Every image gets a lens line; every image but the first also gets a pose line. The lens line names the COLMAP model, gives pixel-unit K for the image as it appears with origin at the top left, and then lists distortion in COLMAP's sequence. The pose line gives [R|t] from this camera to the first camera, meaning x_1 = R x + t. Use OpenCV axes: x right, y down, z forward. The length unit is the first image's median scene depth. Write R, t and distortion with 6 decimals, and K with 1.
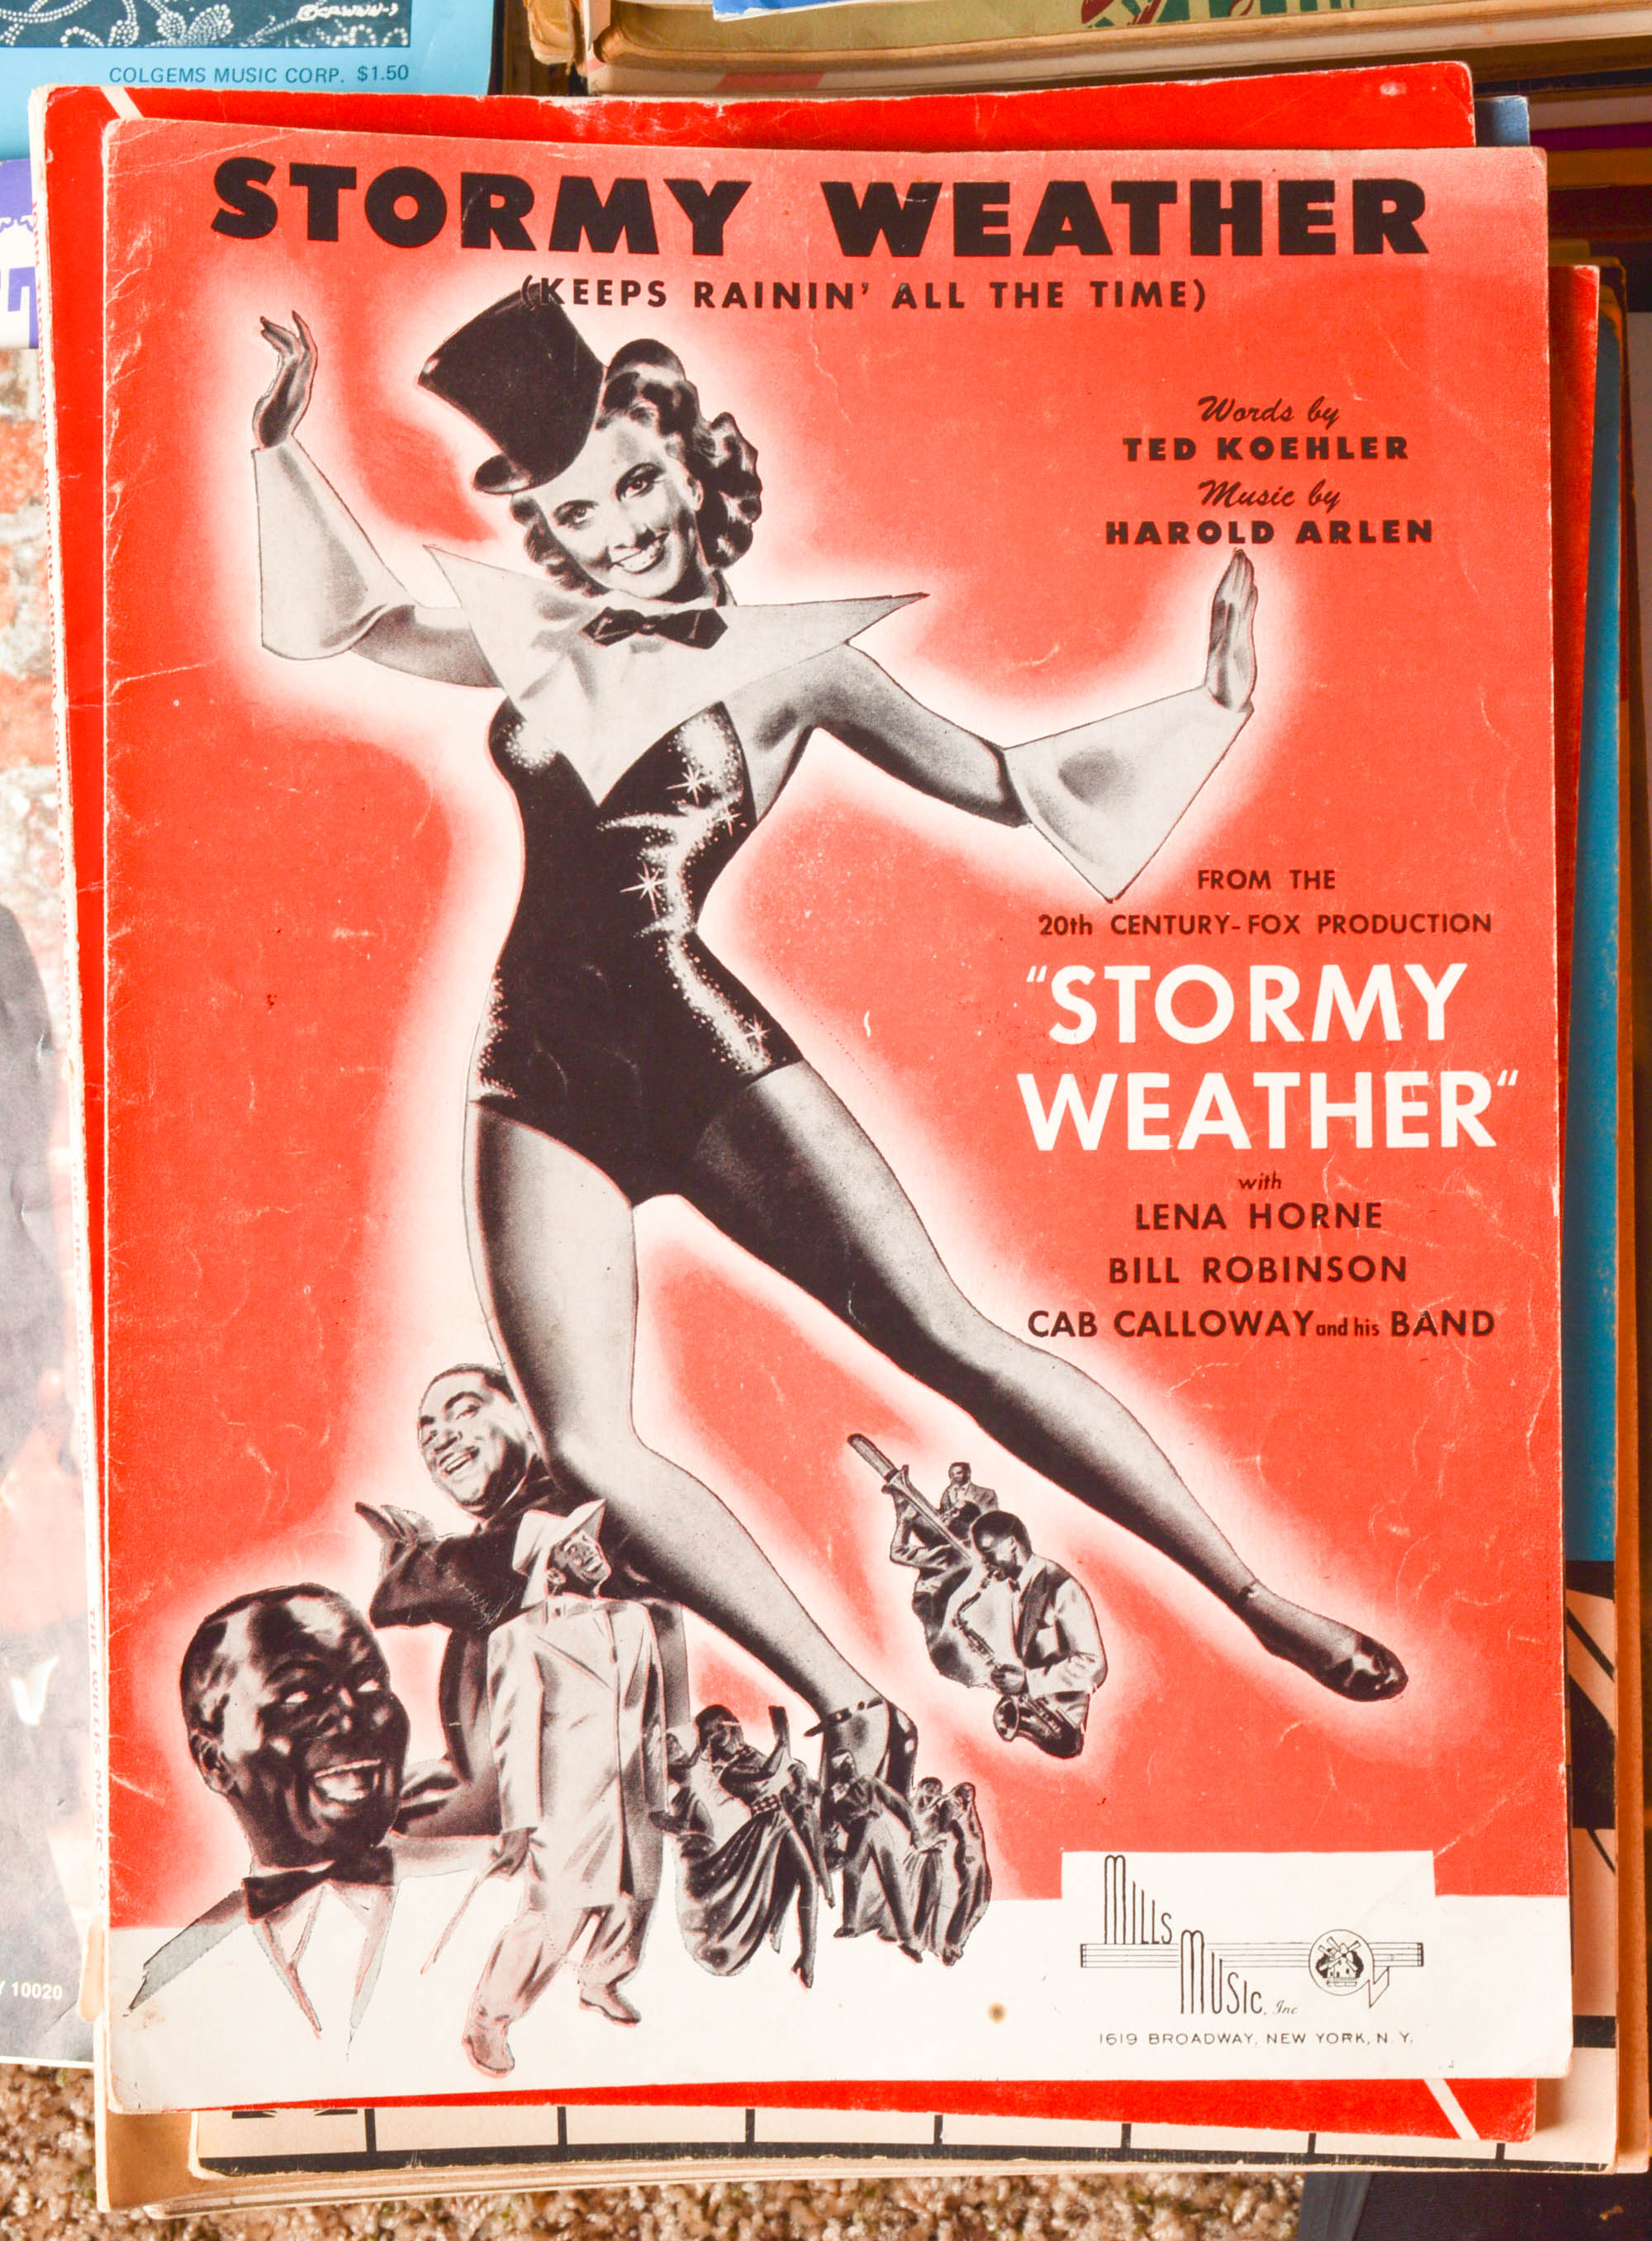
lens RADIAL K [[3709.8, 0, 781.5], [0, 3709.8, 1092.6], [0, 0, 1]] dist [-0.003752, -0.142687]
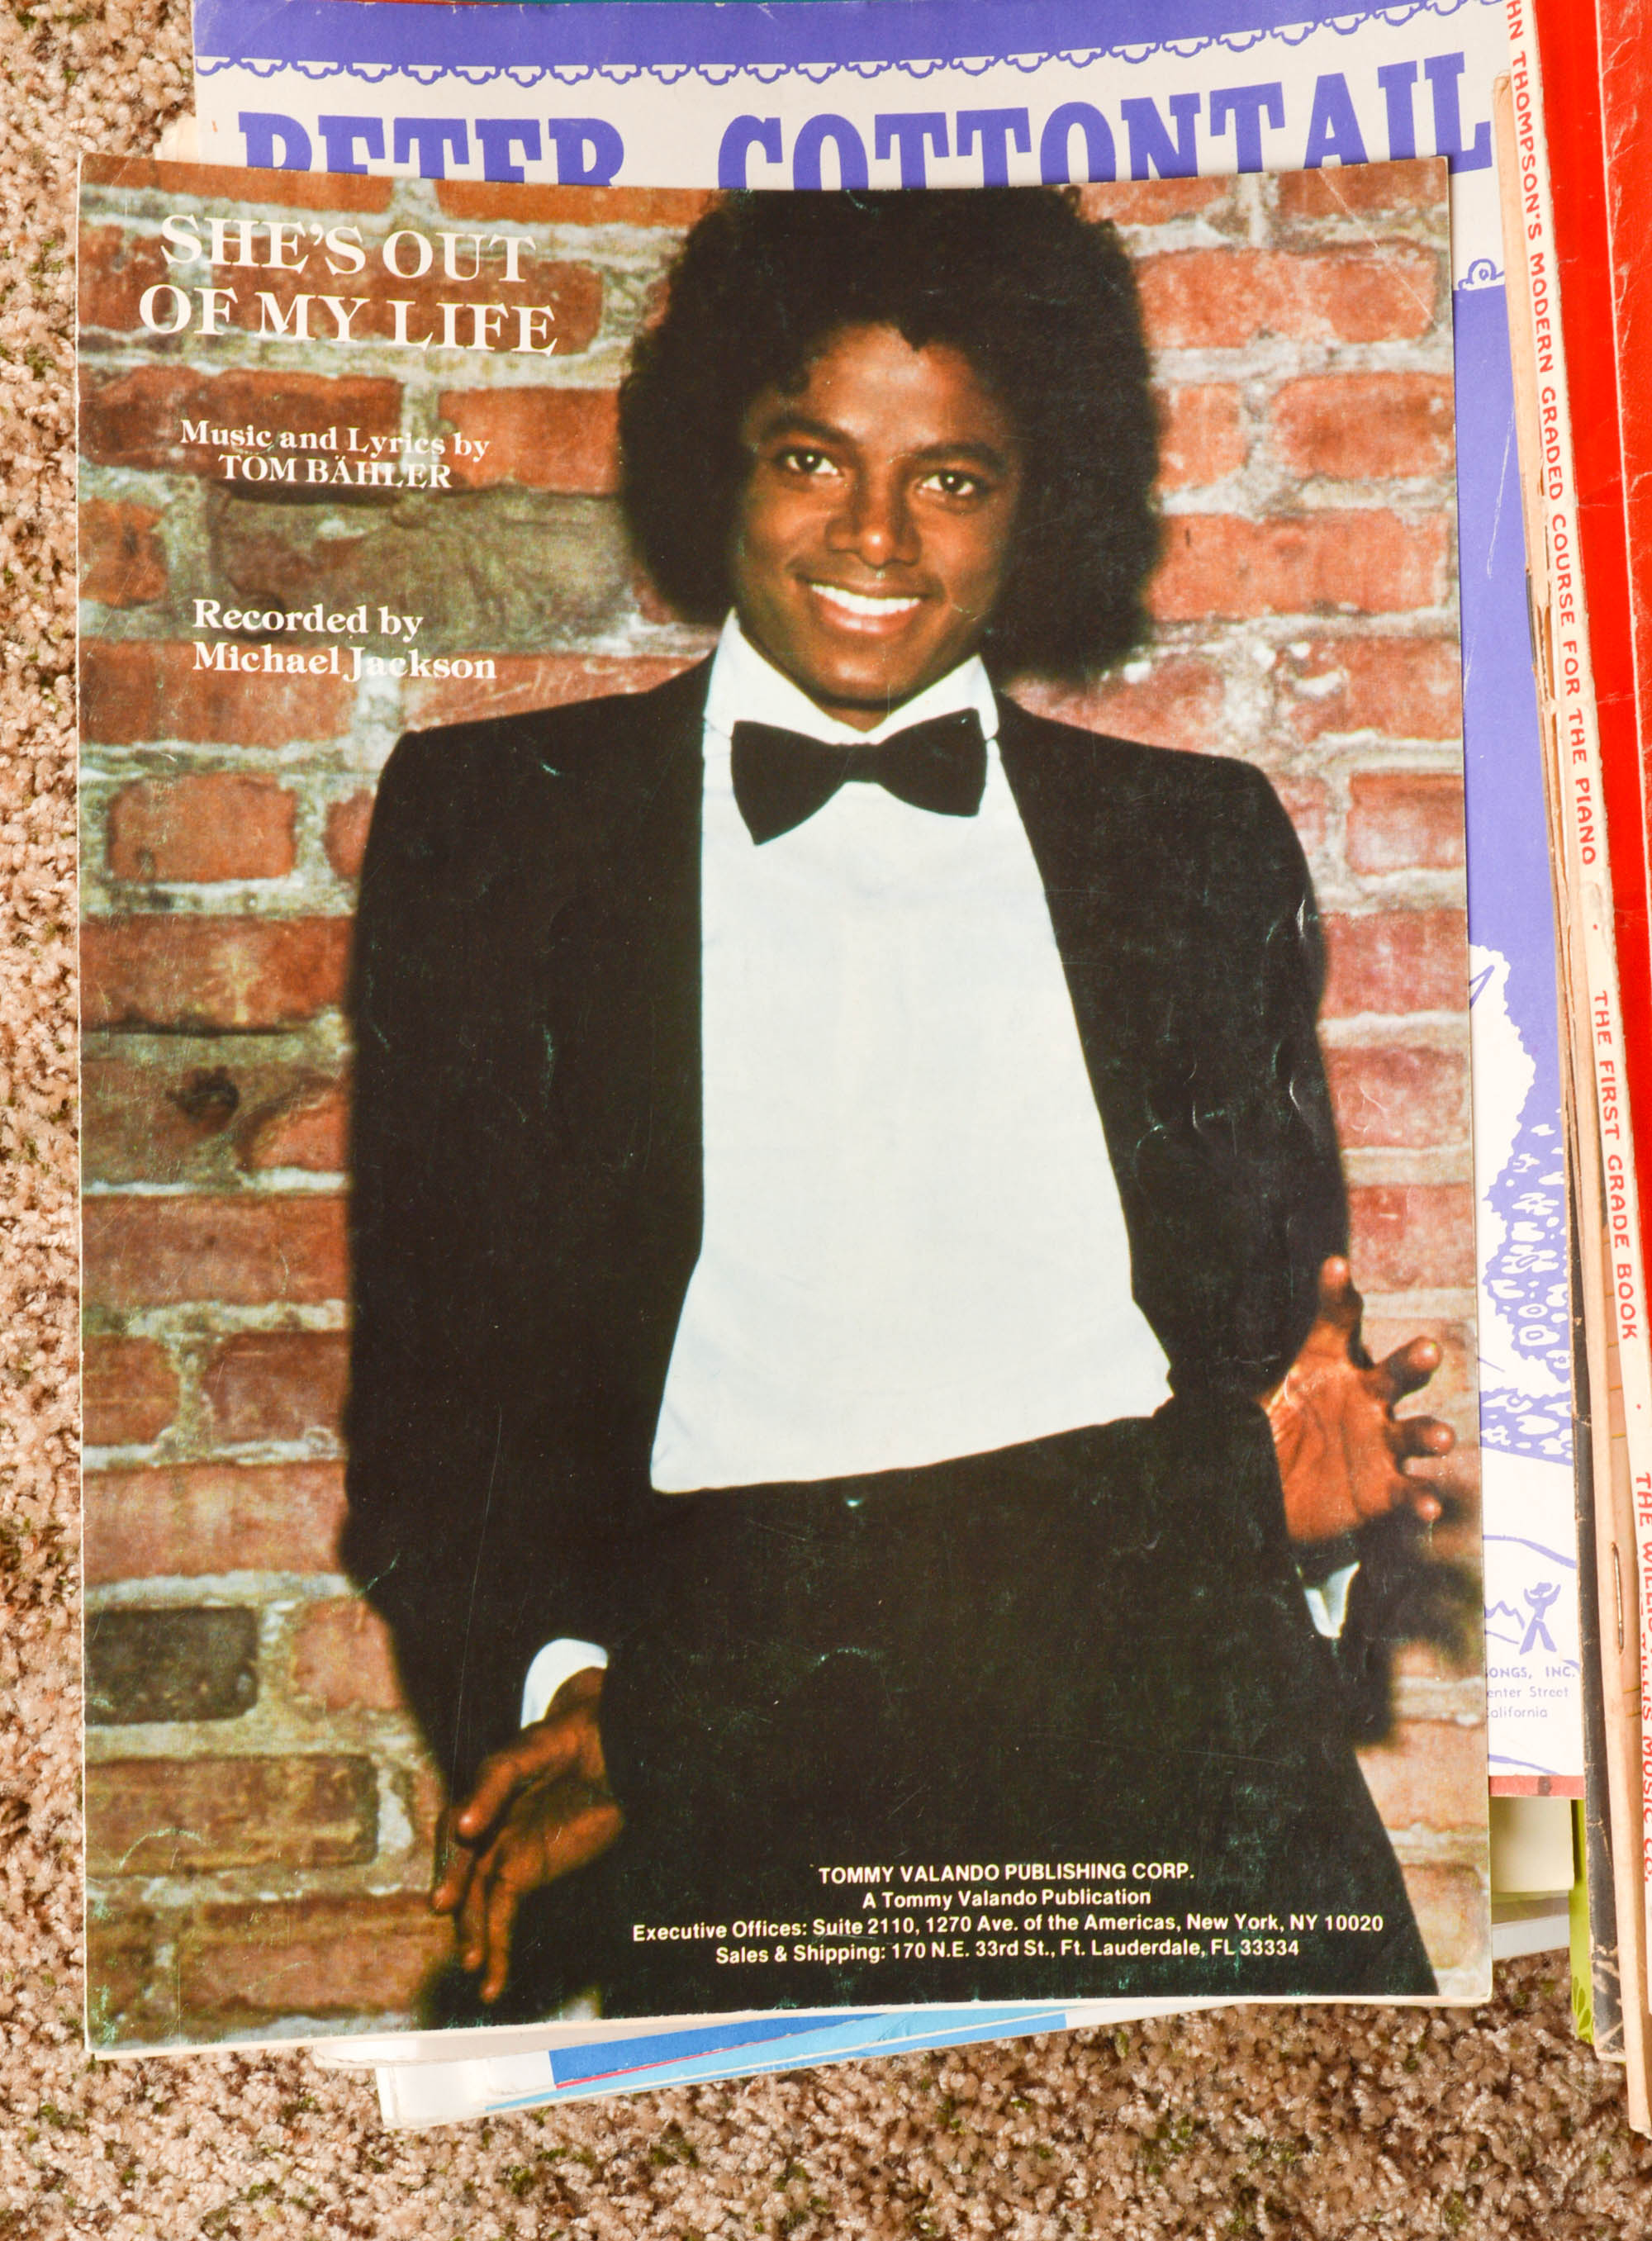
lens RADIAL K [[3709.8, 0, 781.5], [0, 3709.8, 1092.6], [0, 0, 1]] dist [-0.003752, -0.142687]
pose [[0.997024, -0.041756, 0.064806, -0.391651], [0.042879, 0.998952, -0.016022, 0.042128], [-0.064069, 0.018753, 0.997769, 0.074764]]
